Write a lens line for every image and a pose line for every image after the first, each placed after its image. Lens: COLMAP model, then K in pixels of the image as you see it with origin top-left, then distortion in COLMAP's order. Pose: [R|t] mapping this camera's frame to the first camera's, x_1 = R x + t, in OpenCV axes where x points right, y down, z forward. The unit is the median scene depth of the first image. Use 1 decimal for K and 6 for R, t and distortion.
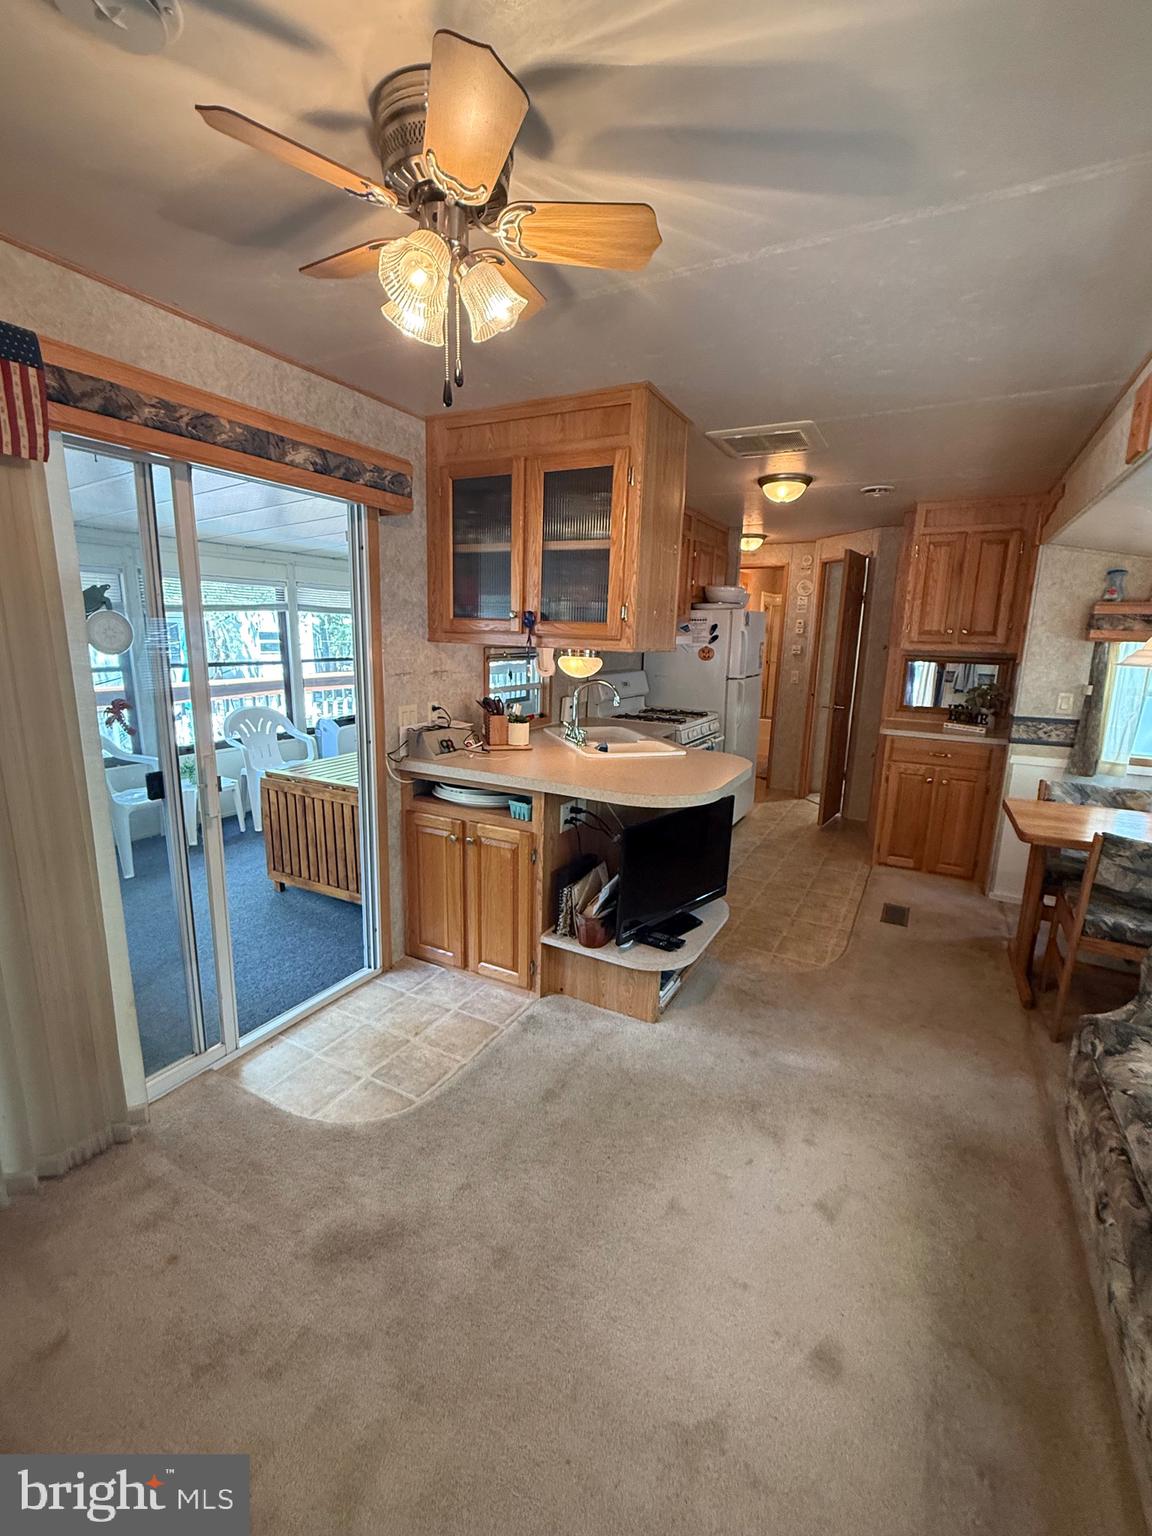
lens RADIAL K [[657.6, 0, 575.3], [0, 657.6, 766.0], [0, 0, 1]] dist [0.002033, -0.000115]
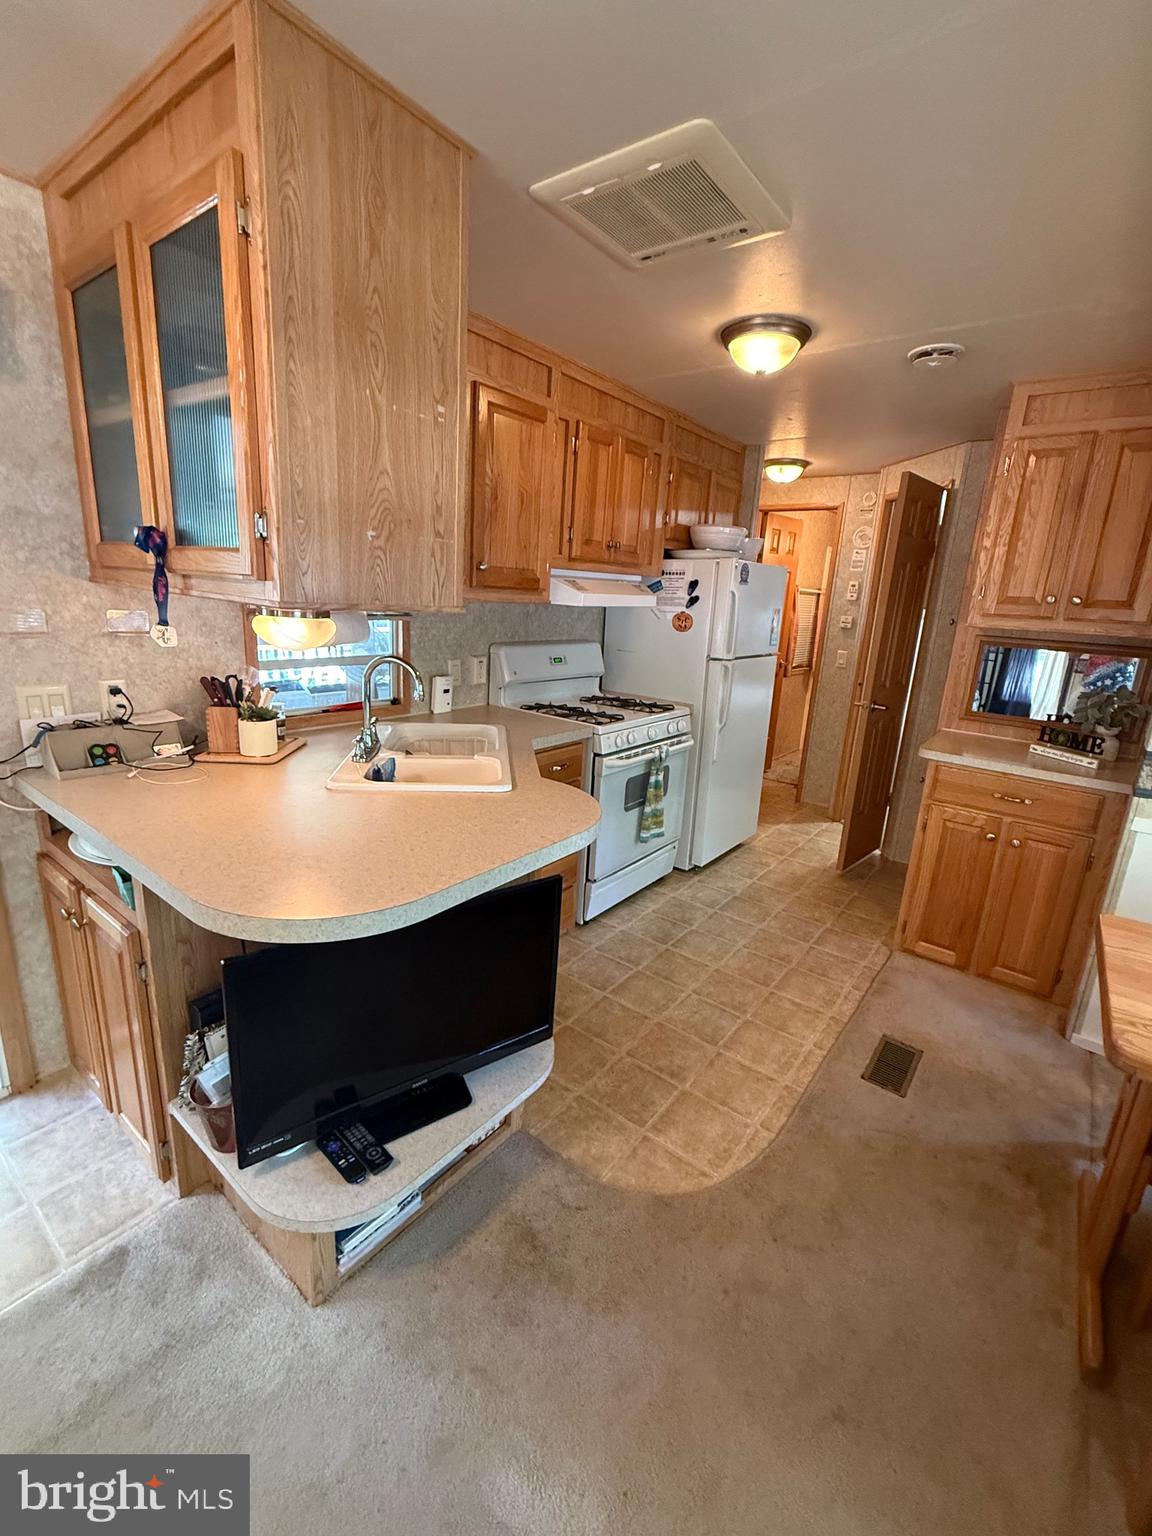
lens RADIAL K [[657.6, 0, 575.3], [0, 657.6, 766.0], [0, 0, 1]] dist [0.002033, -0.000115]
pose [[0.986917, 0.068901, -0.145768, 0.337987], [-0.061241, 0.996528, 0.056406, -0.083232], [0.149148, -0.046741, 0.987710, 0.466613]]
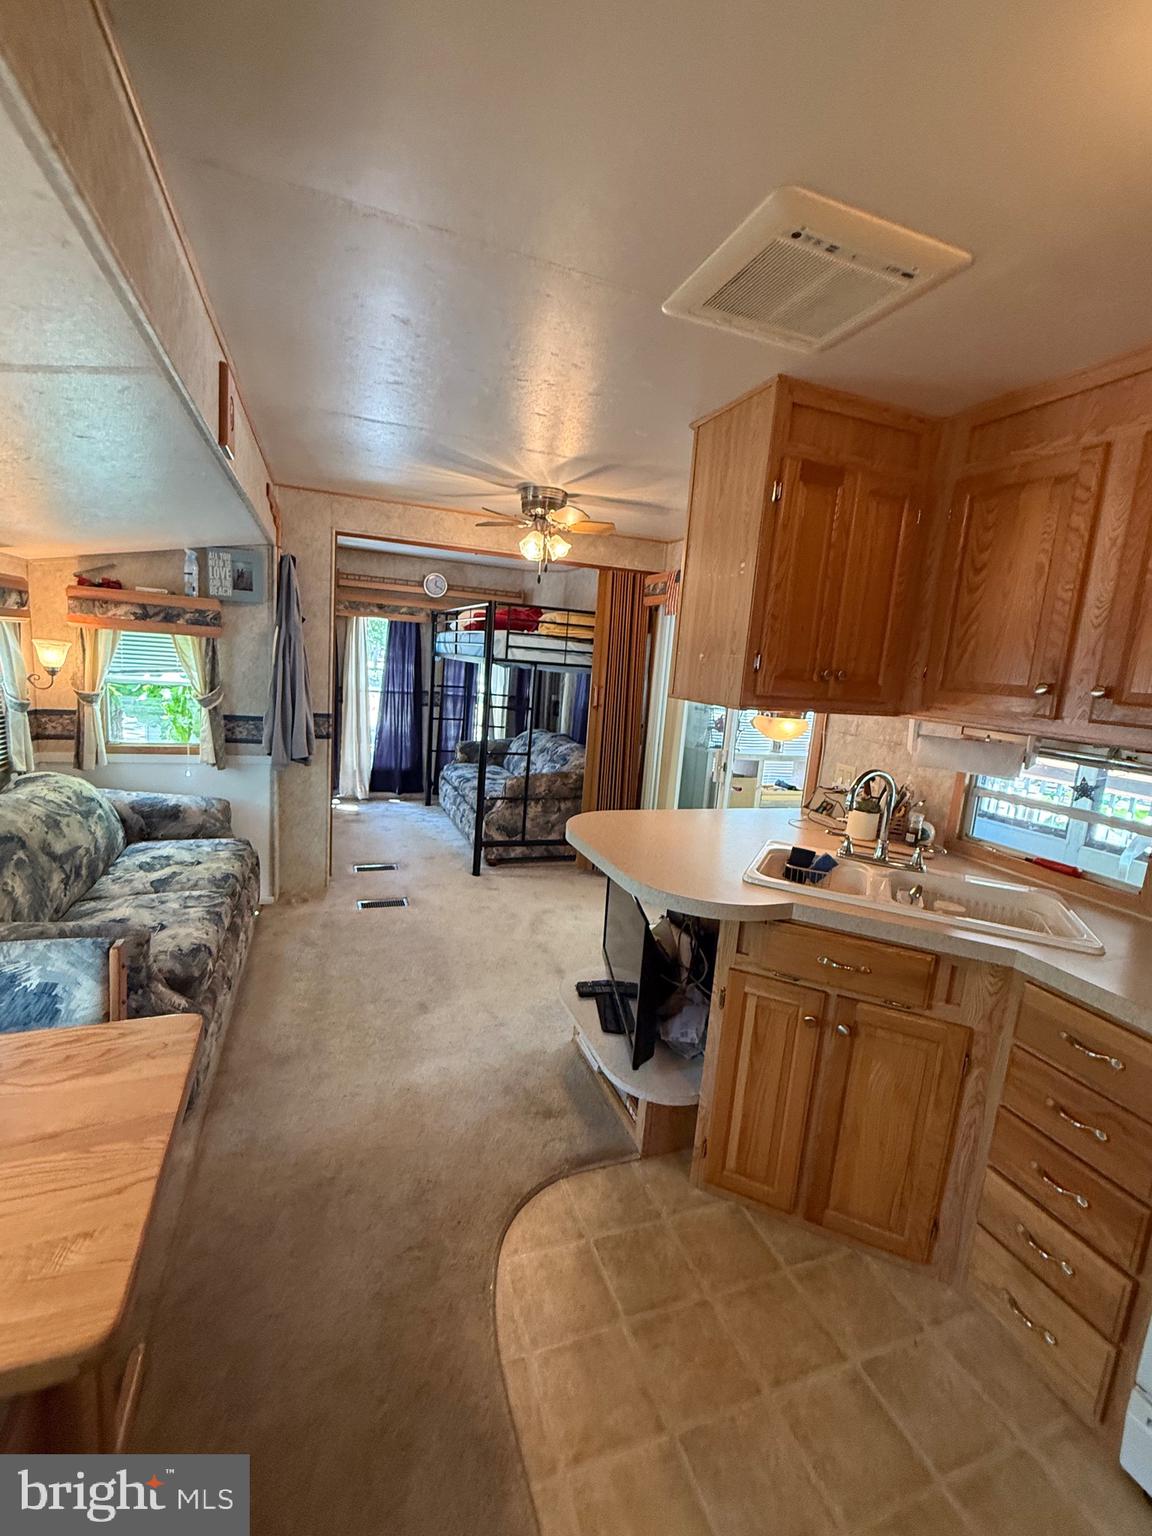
lens RADIAL K [[657.6, 0, 575.3], [0, 657.6, 766.0], [0, 0, 1]] dist [0.002033, -0.000115]
pose [[-0.652902, 0.045423, -0.756079, 0.791171], [-0.241858, 0.933443, 0.264931, -0.261084], [0.717791, 0.355838, -0.598461, 1.315263]]
